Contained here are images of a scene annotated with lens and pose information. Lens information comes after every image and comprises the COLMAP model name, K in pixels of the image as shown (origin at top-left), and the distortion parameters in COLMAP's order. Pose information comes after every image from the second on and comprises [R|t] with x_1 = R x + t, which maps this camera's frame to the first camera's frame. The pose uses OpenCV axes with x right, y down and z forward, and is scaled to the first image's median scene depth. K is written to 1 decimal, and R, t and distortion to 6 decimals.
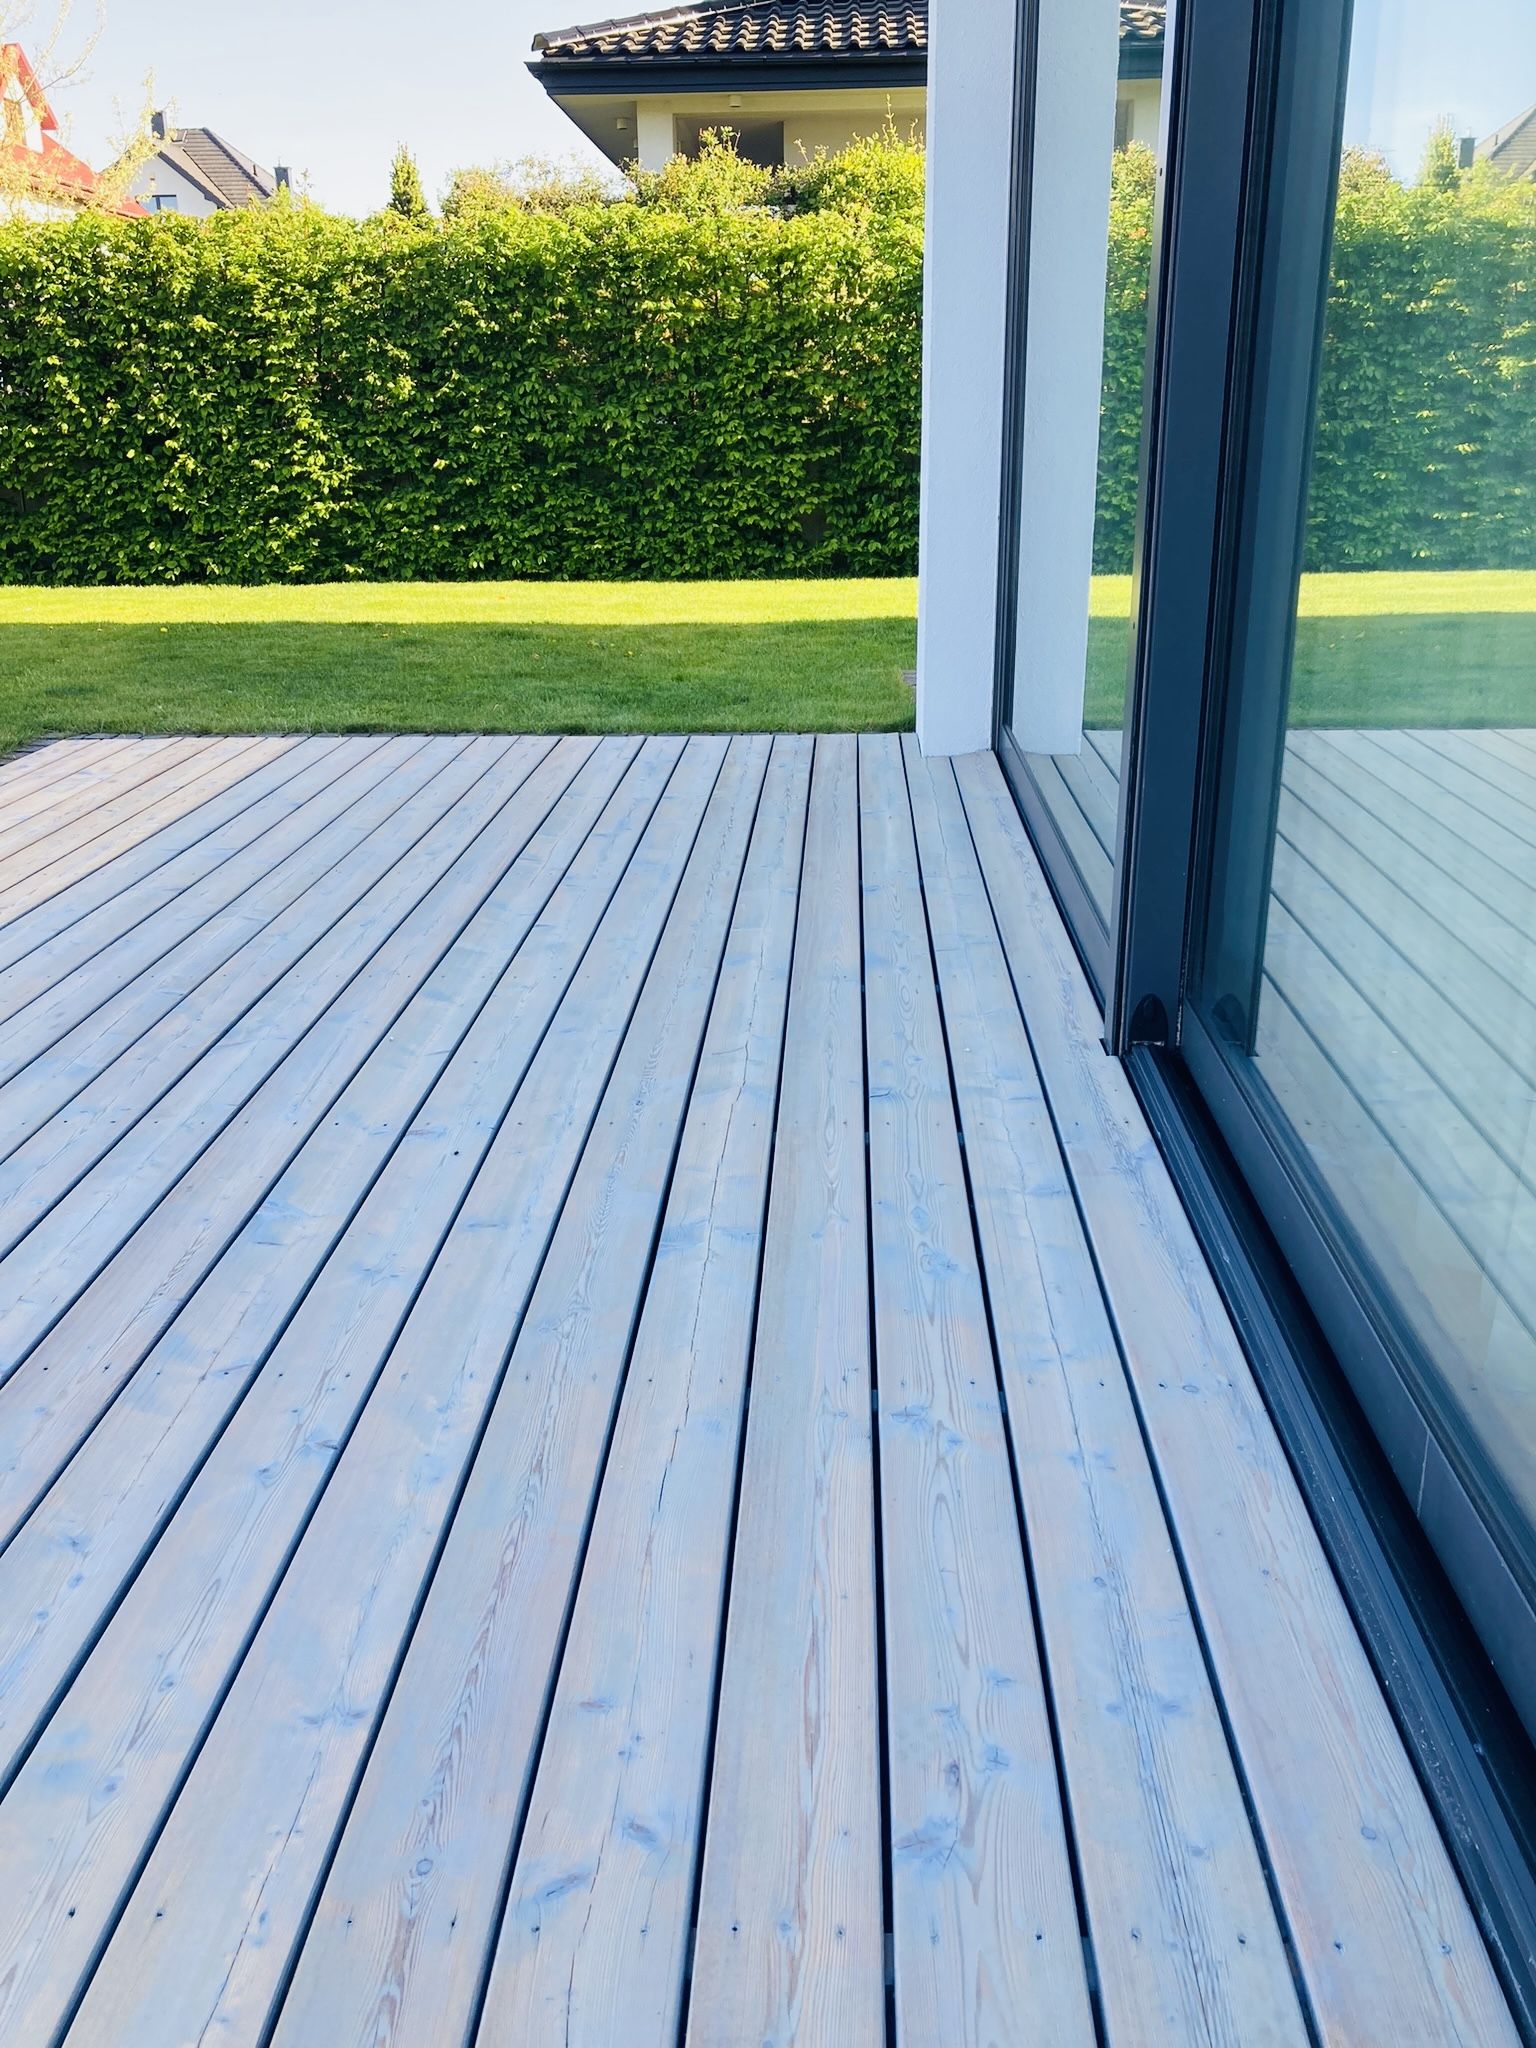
lens RADIAL K [[1673.1, 0, 775.9], [0, 1673.1, 1031.2], [0, 0, 1]] dist [-0.052534, 0.022781]
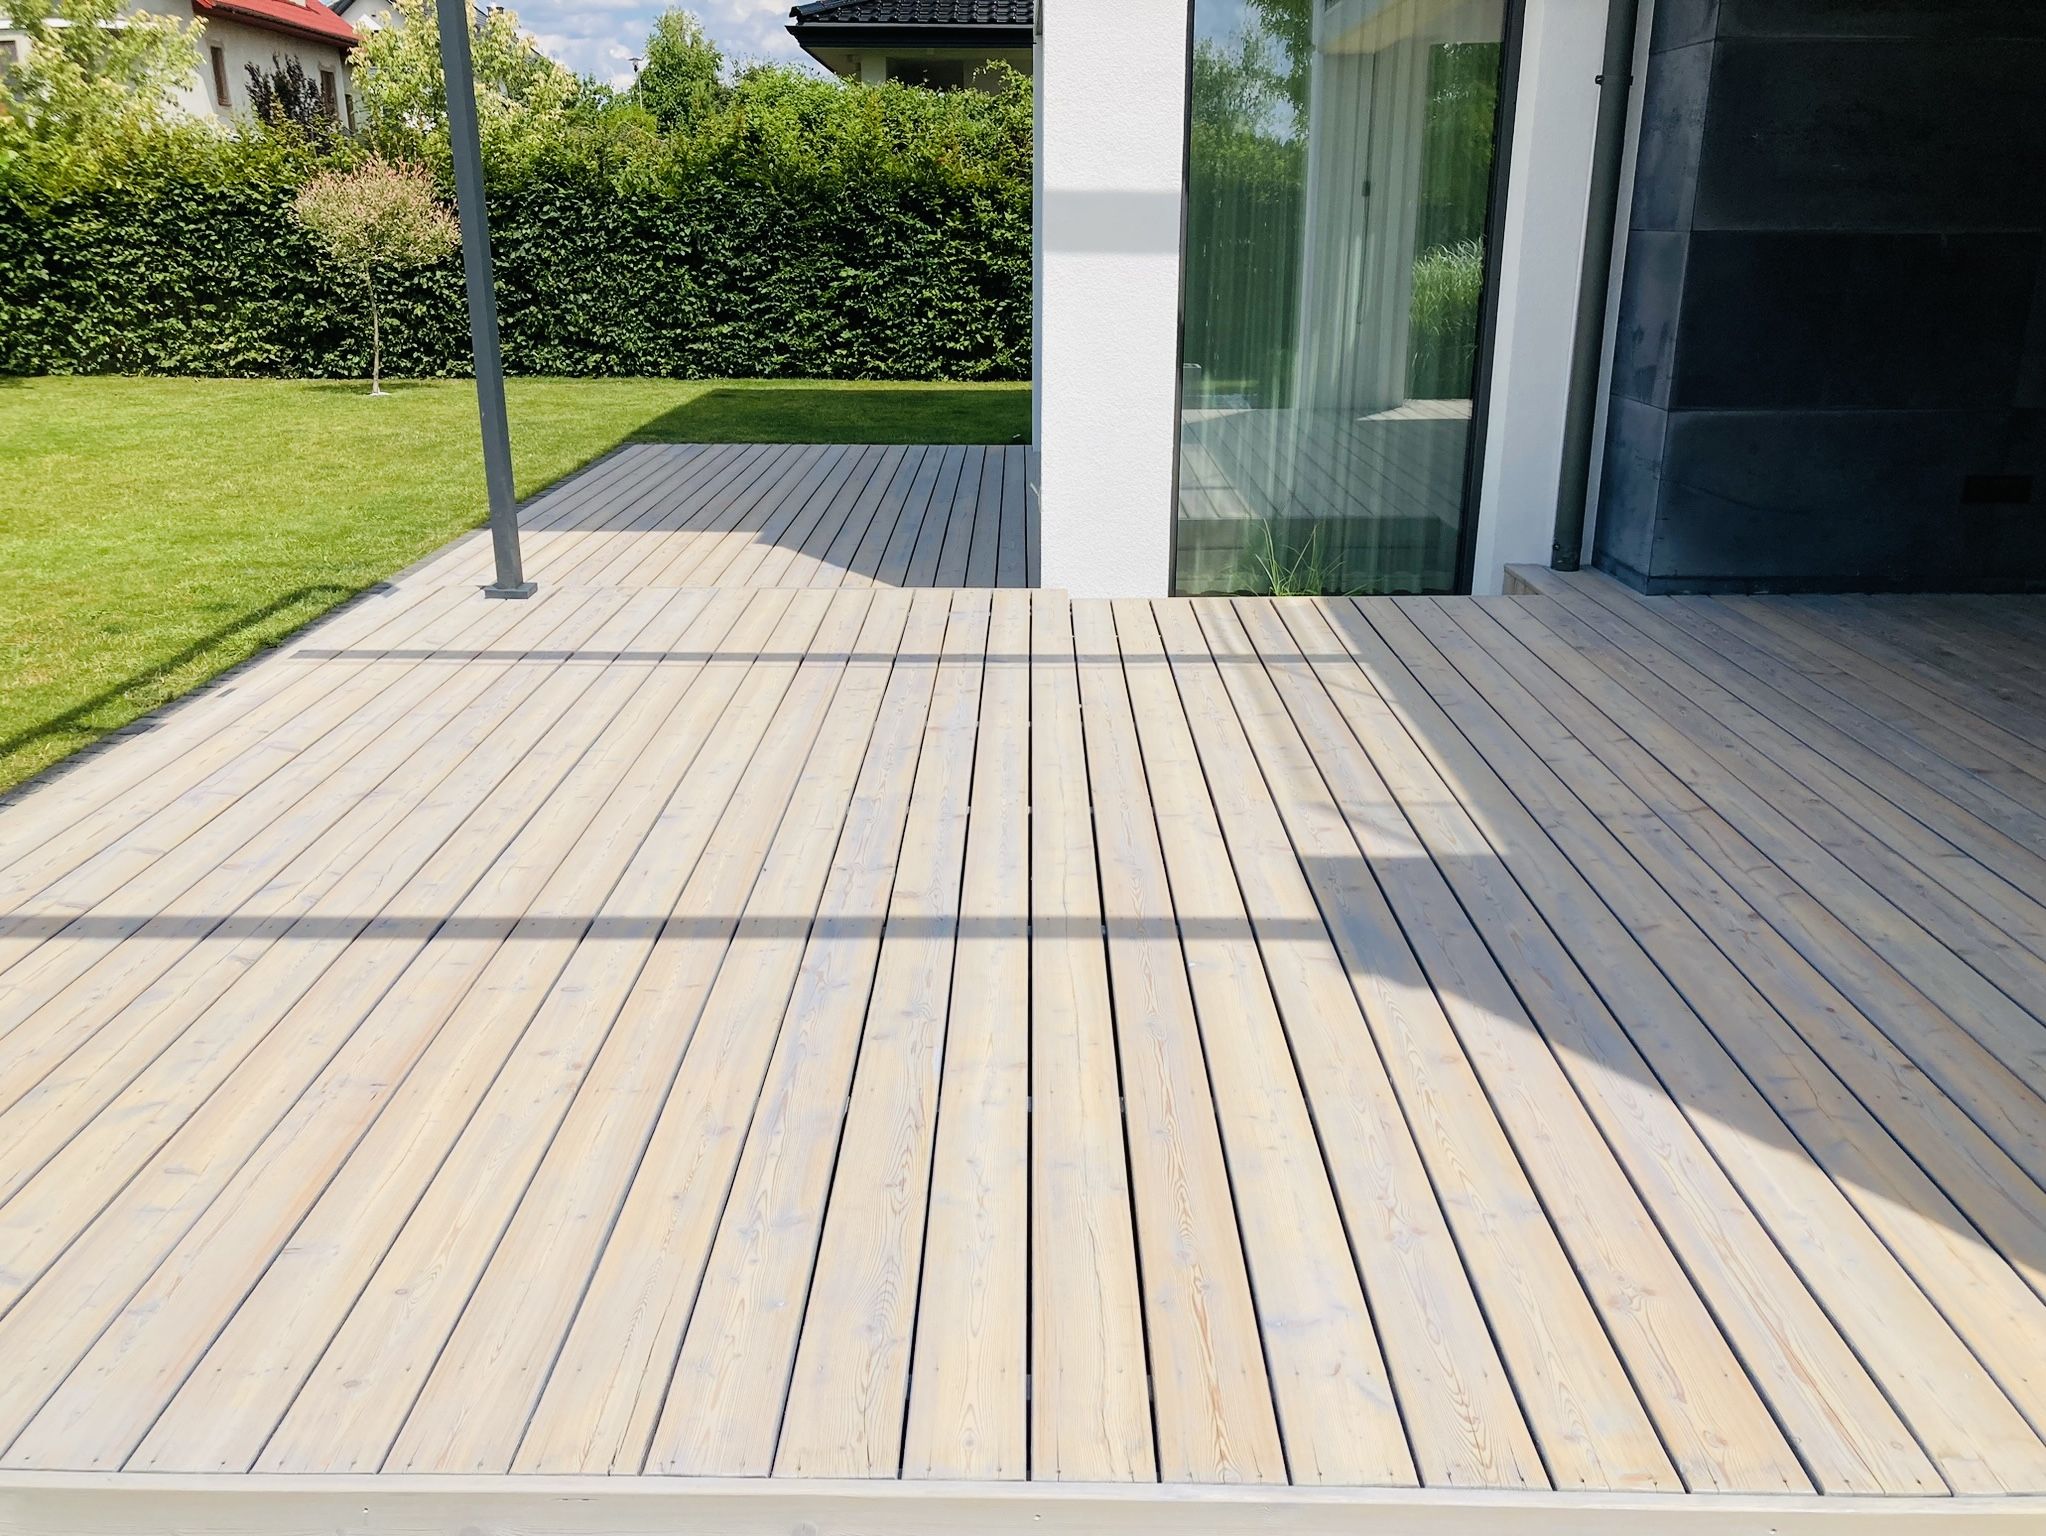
lens RADIAL K [[1671.5, 0, 1018.7], [0, 1671.5, 769.4], [0, 0, 1]] dist [-0.052534, 0.022781]
pose [[0.999088, -0.006118, 0.042268, -0.014459], [0.007446, 0.999481, -0.031334, 0.167961], [-0.042054, 0.031620, 0.998615, -0.627716]]
